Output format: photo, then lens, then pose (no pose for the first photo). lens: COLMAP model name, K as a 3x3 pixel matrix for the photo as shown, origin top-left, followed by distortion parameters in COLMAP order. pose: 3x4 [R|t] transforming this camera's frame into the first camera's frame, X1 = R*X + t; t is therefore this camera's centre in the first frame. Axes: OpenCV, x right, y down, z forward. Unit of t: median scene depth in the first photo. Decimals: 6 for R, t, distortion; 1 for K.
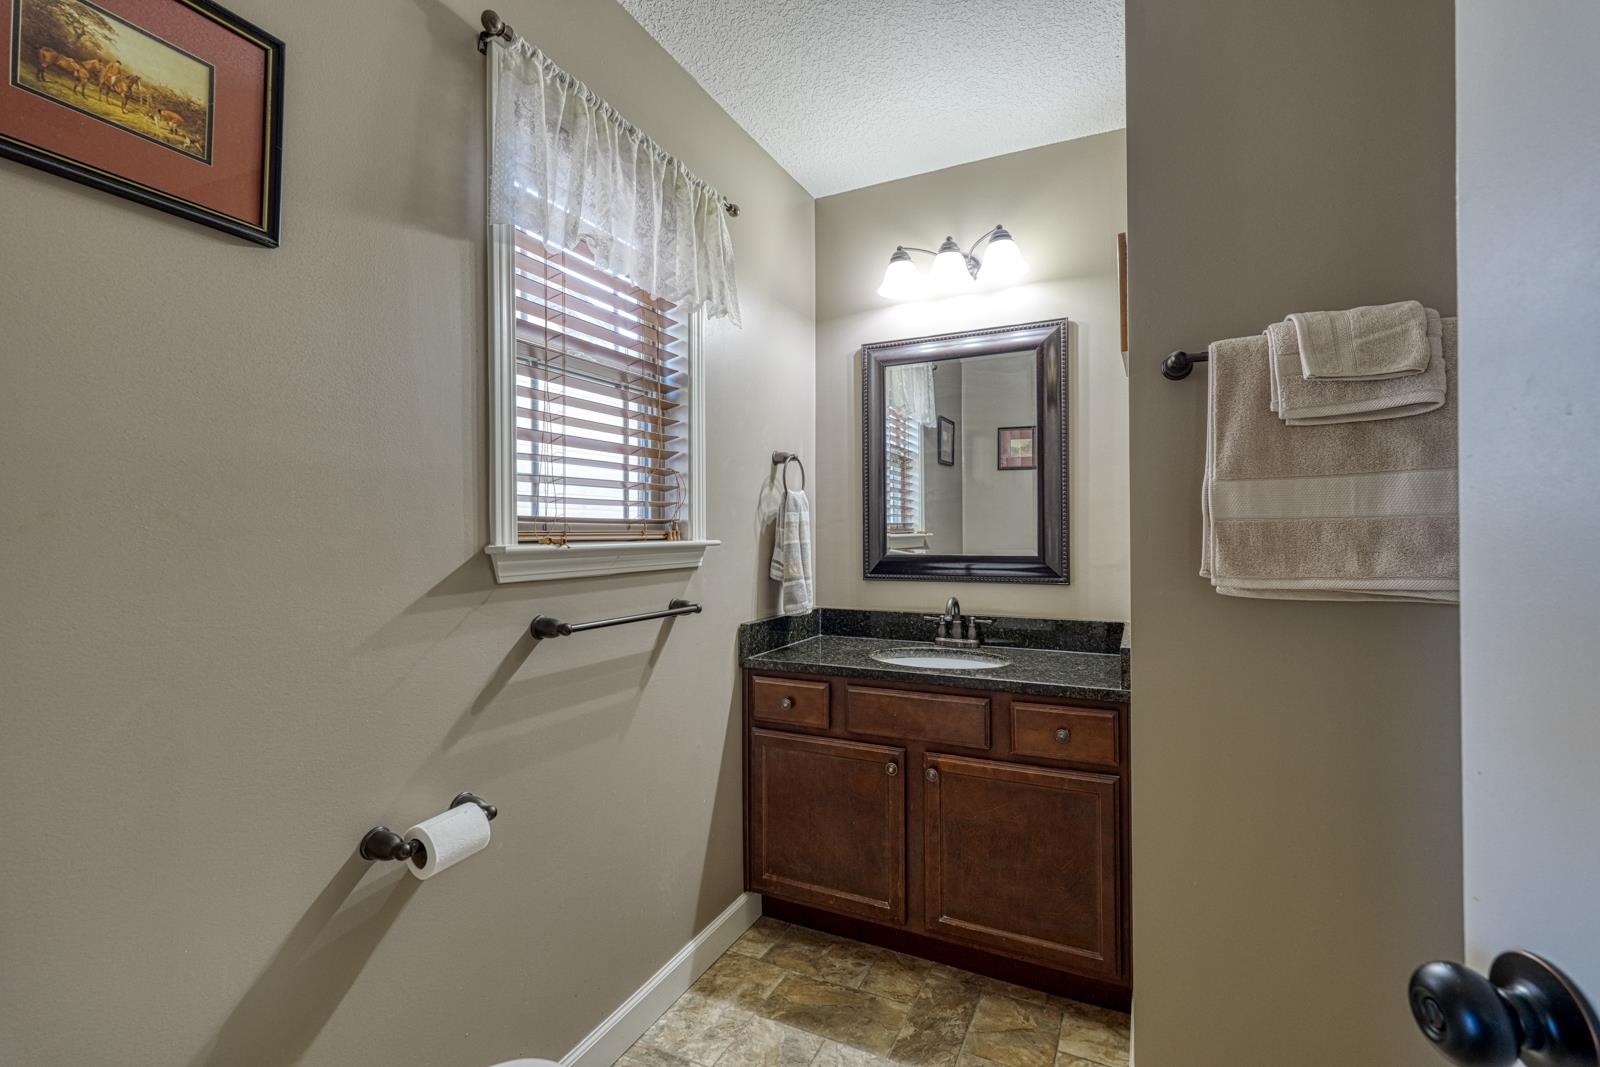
lens RADIAL K [[701.4, 0, 802.3], [0, 701.4, 529.3], [0, 0, 1]] dist [0.001442, 0.000258]
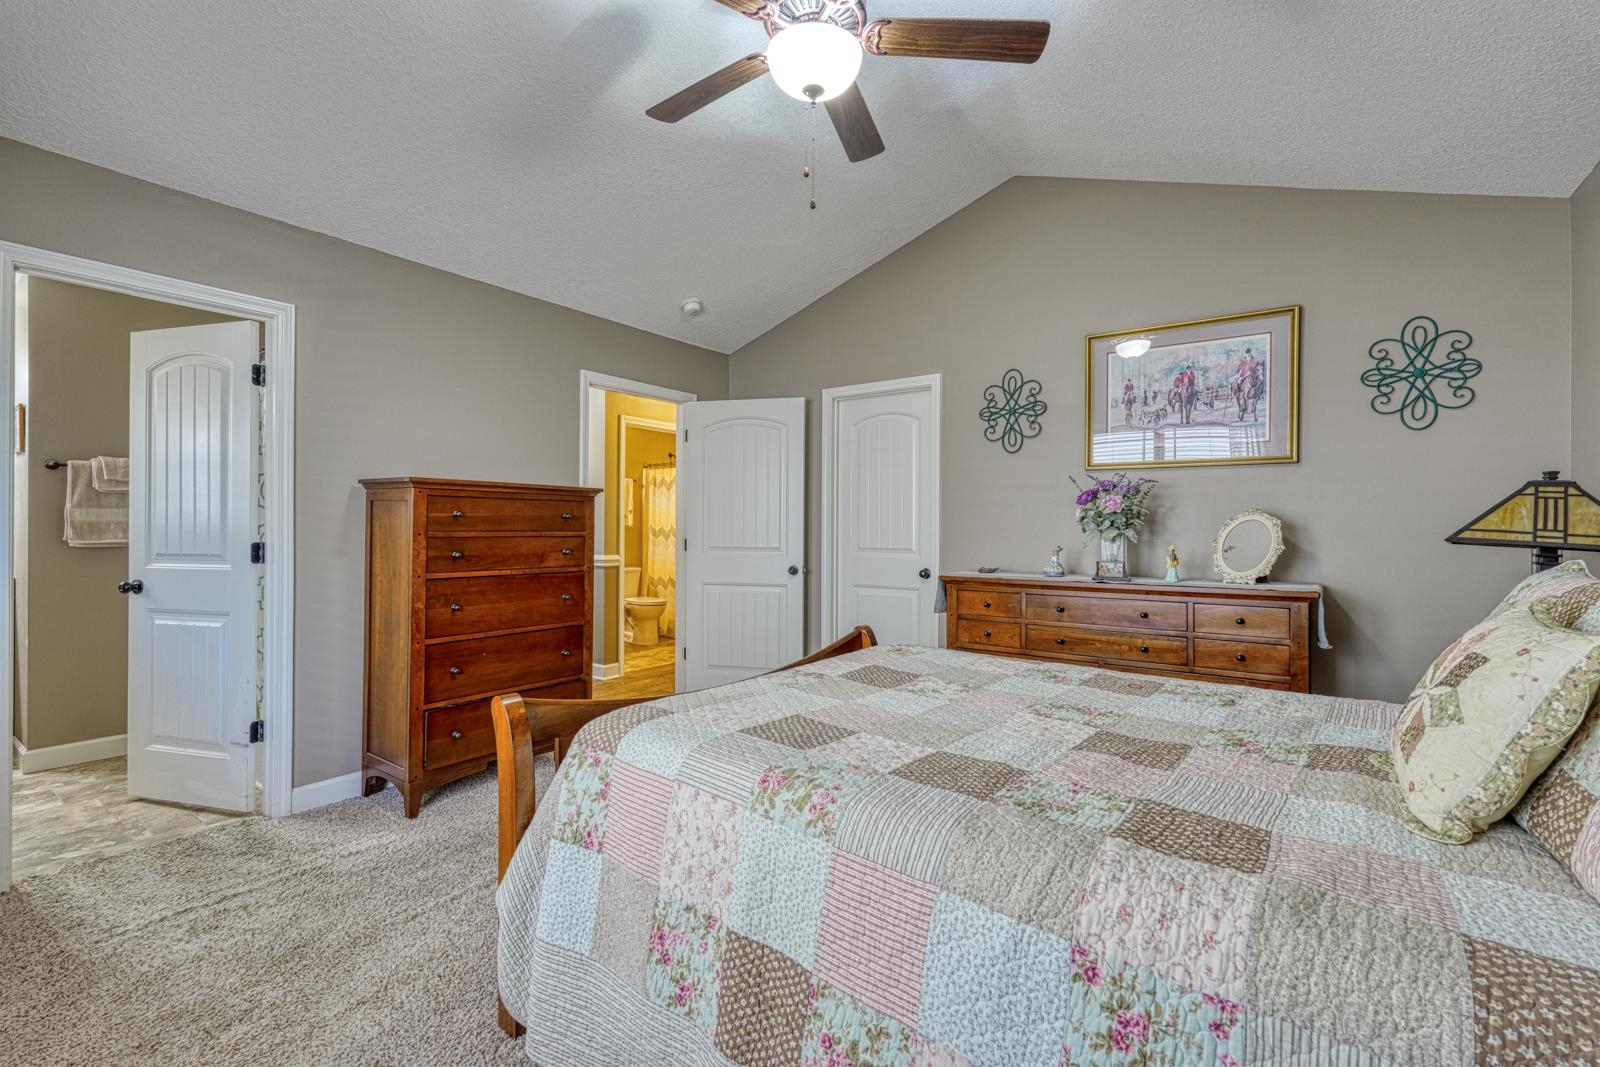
lens RADIAL K [[701.4, 0, 802.1], [0, 701.4, 531.3], [0, 0, 1]] dist [0.001442, 0.000258]
pose [[0.171129, 0.002495, 0.985245, -1.871300], [-0.011748, 0.999931, -0.000491, -0.004676], [-0.985179, -0.011491, 0.171147, -2.647477]]
